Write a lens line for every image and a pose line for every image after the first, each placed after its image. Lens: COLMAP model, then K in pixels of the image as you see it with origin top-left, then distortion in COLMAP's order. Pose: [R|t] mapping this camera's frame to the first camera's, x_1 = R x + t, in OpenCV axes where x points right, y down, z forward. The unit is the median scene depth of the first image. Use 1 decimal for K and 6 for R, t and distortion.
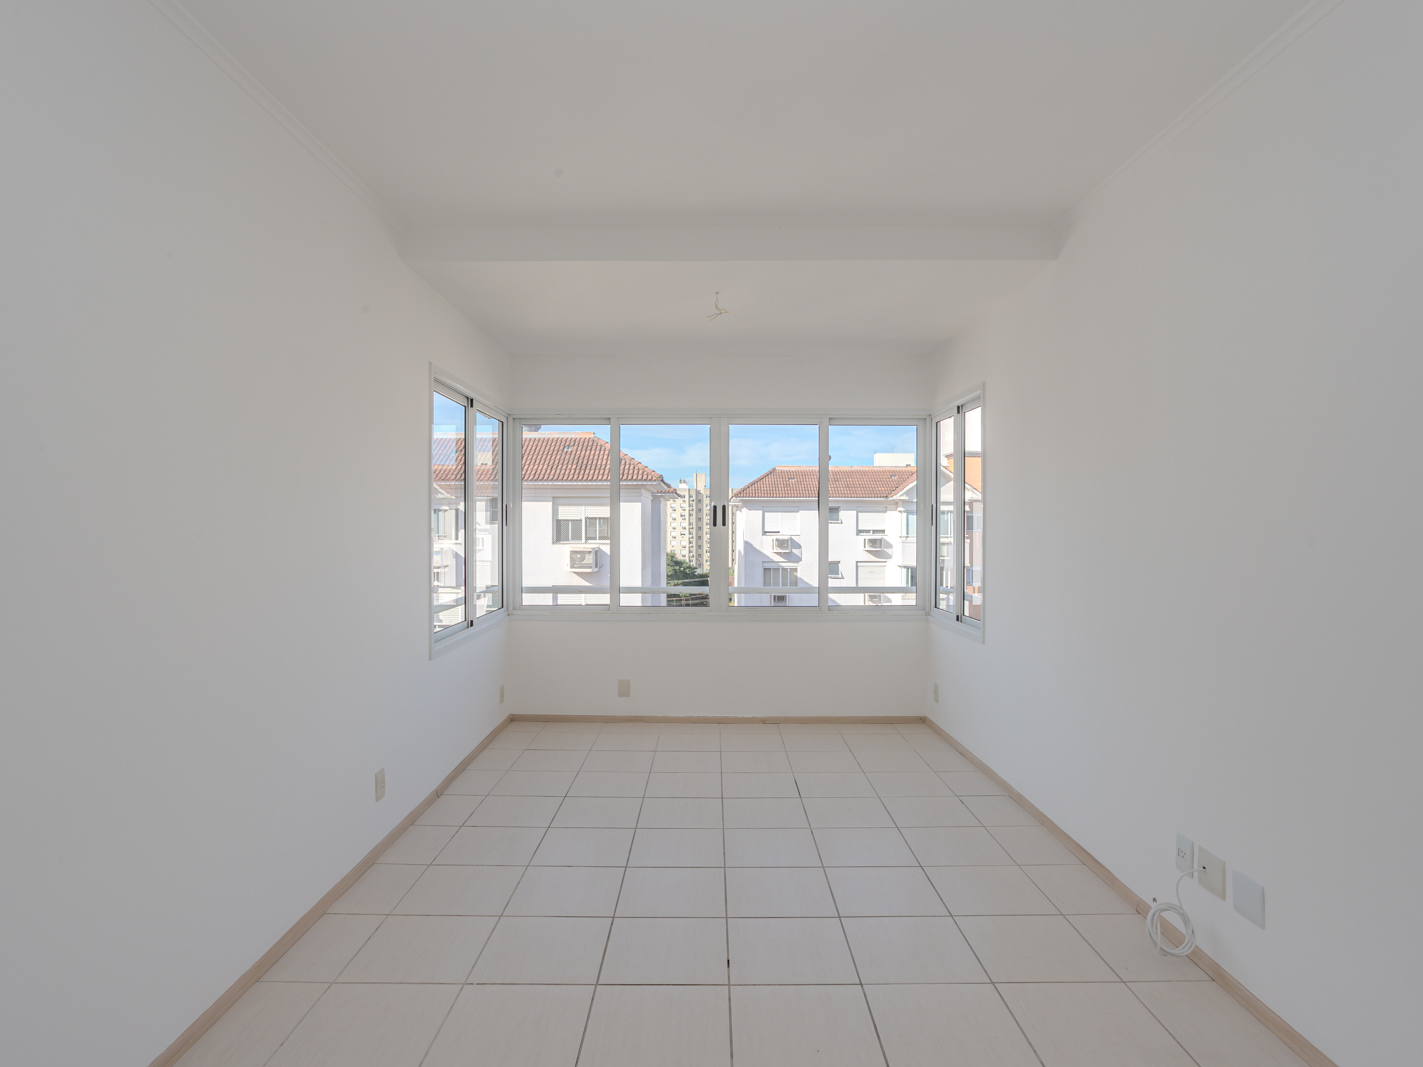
lens RADIAL K [[766.1, 0, 718.7], [0, 766.1, 528.5], [0, 0, 1]] dist [-0.055915, 0.037401]
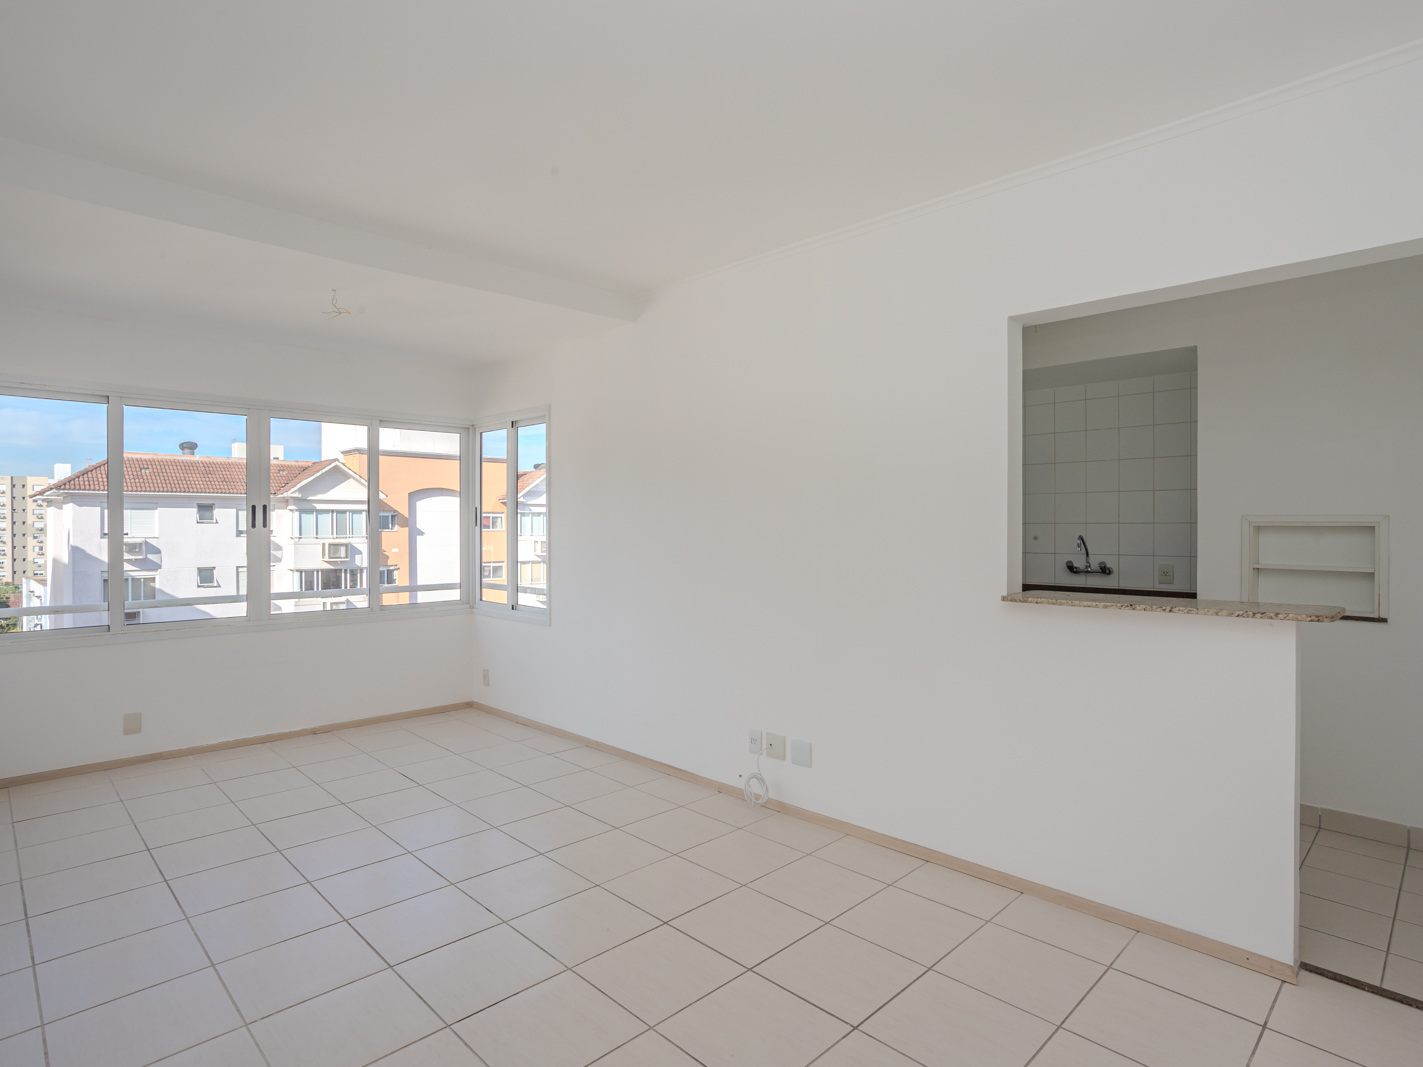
lens RADIAL K [[766.1, 0, 718.7], [0, 766.1, 528.5], [0, 0, 1]] dist [-0.055915, 0.037401]
pose [[0.715795, -0.005546, 0.698288, -0.232522], [0.004983, 0.999984, 0.002834, -0.001732], [-0.698292, 0.001451, 0.715811, -0.027198]]
